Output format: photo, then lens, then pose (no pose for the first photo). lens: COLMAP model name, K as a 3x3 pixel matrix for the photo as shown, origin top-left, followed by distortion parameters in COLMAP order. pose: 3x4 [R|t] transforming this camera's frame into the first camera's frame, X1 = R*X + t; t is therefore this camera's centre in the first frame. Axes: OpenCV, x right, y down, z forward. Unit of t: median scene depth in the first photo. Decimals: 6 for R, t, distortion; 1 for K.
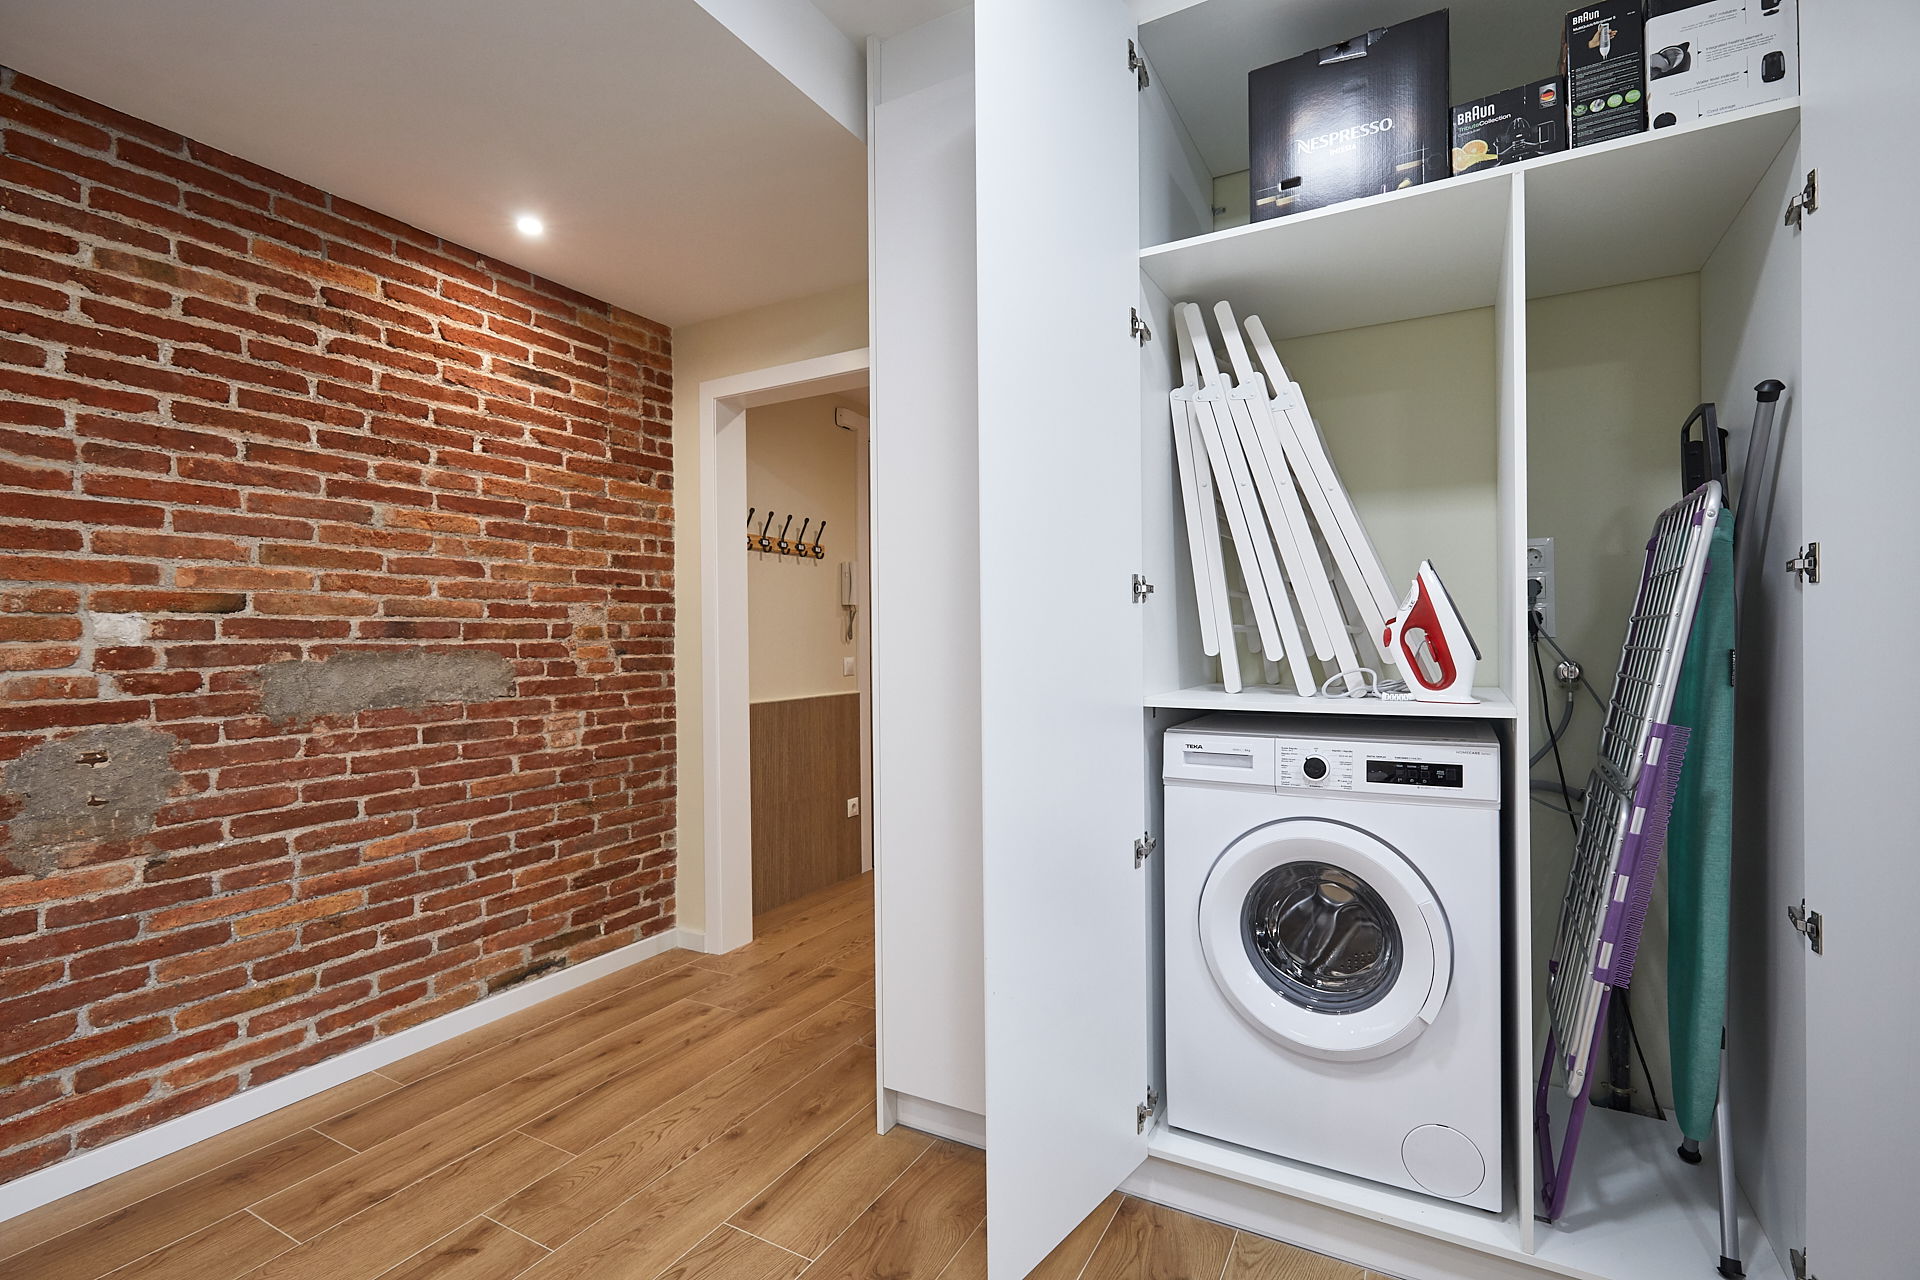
lens RADIAL K [[883.8, 0, 965.5], [0, 883.8, 640.7], [0, 0, 1]] dist [0.000272, -0.000328]
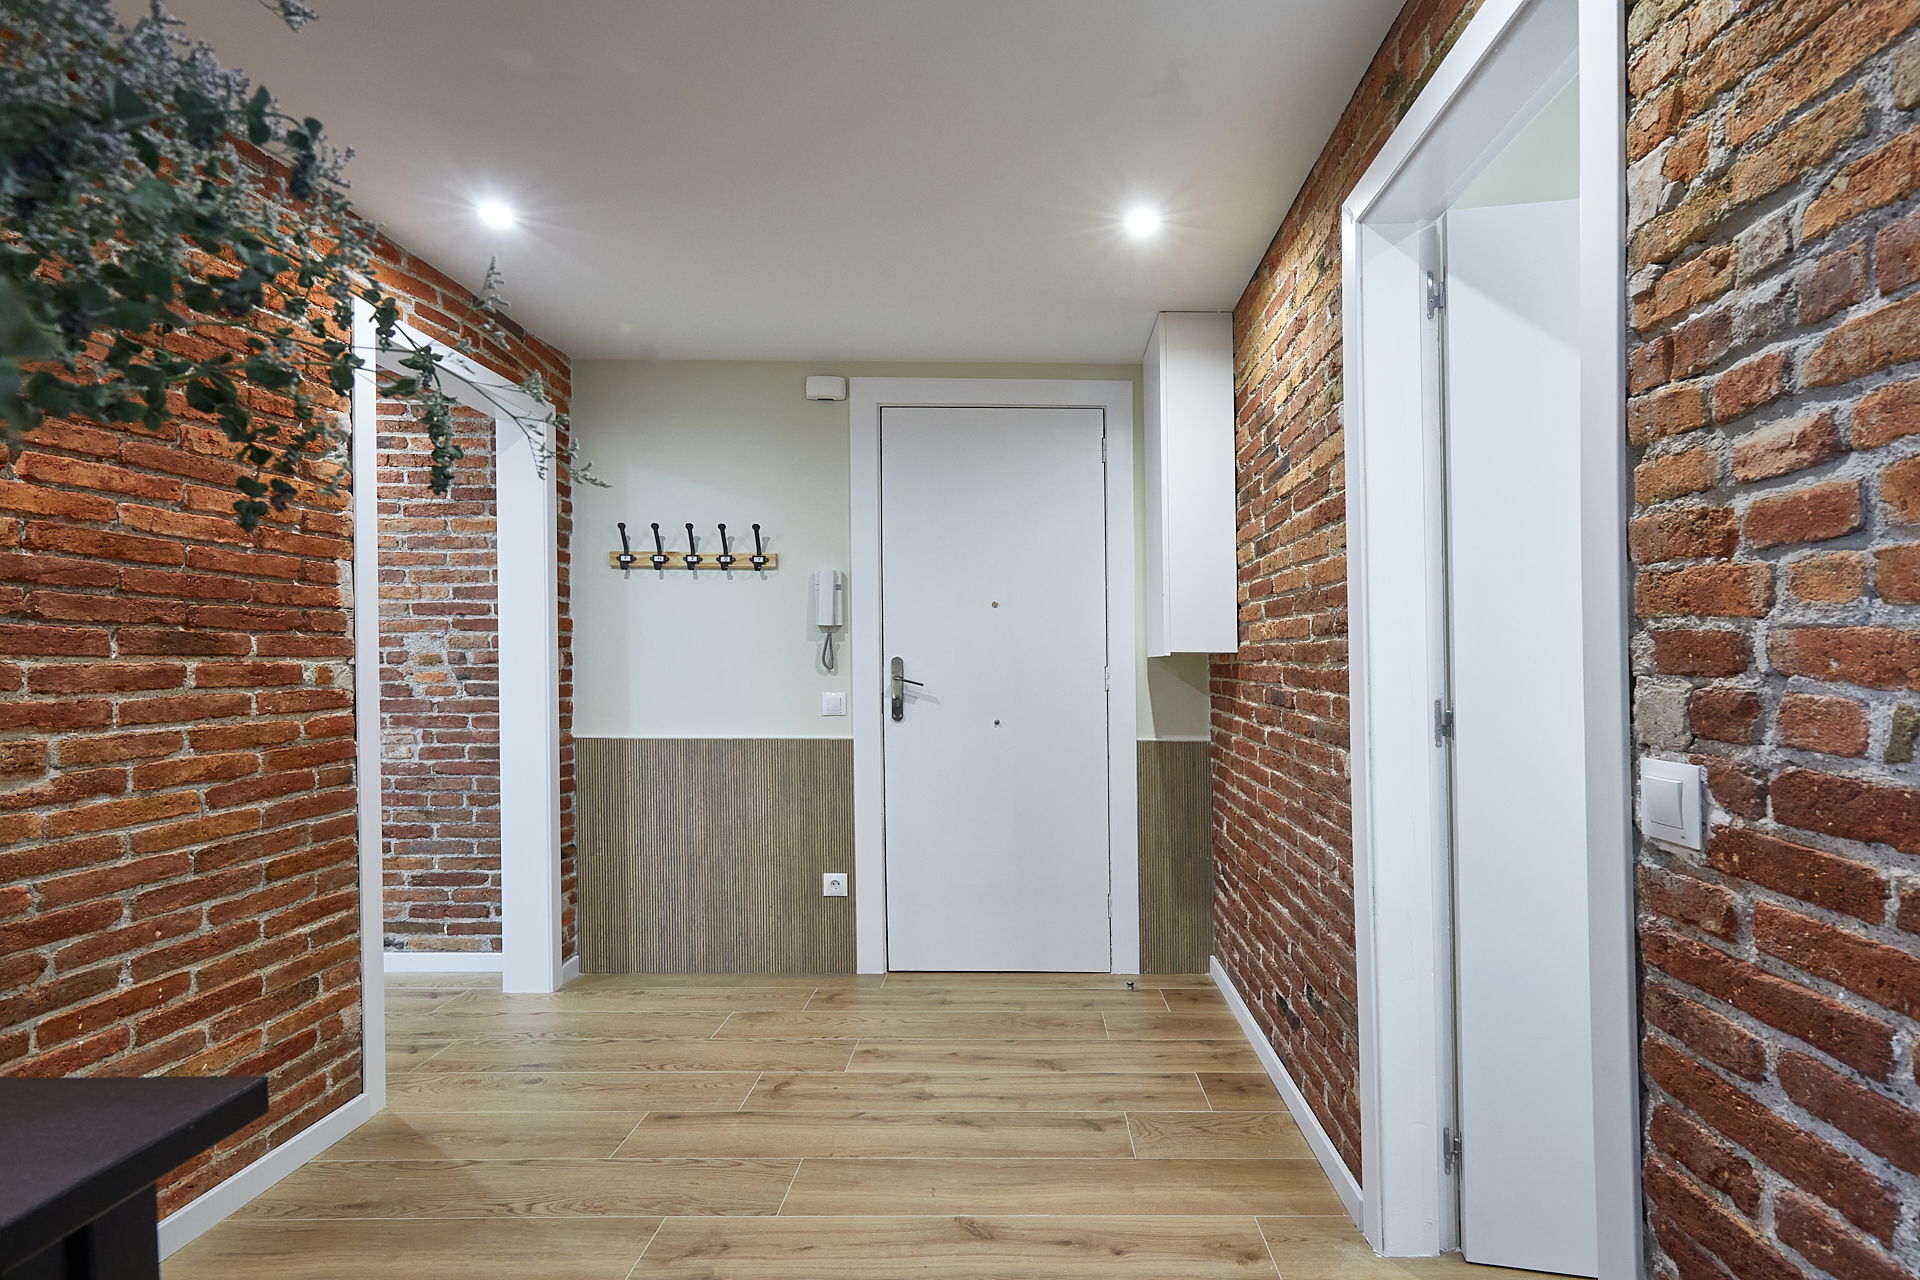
lens RADIAL K [[883.8, 0, 1025.8], [0, 883.8, 691.5], [0, 0, 1]] dist [0.000272, -0.000328]
pose [[0.492256, 0.015588, -0.870311, 0.897785], [-0.010554, 0.999873, 0.011939, 0.010128], [0.870387, 0.003308, 0.492358, 1.087112]]
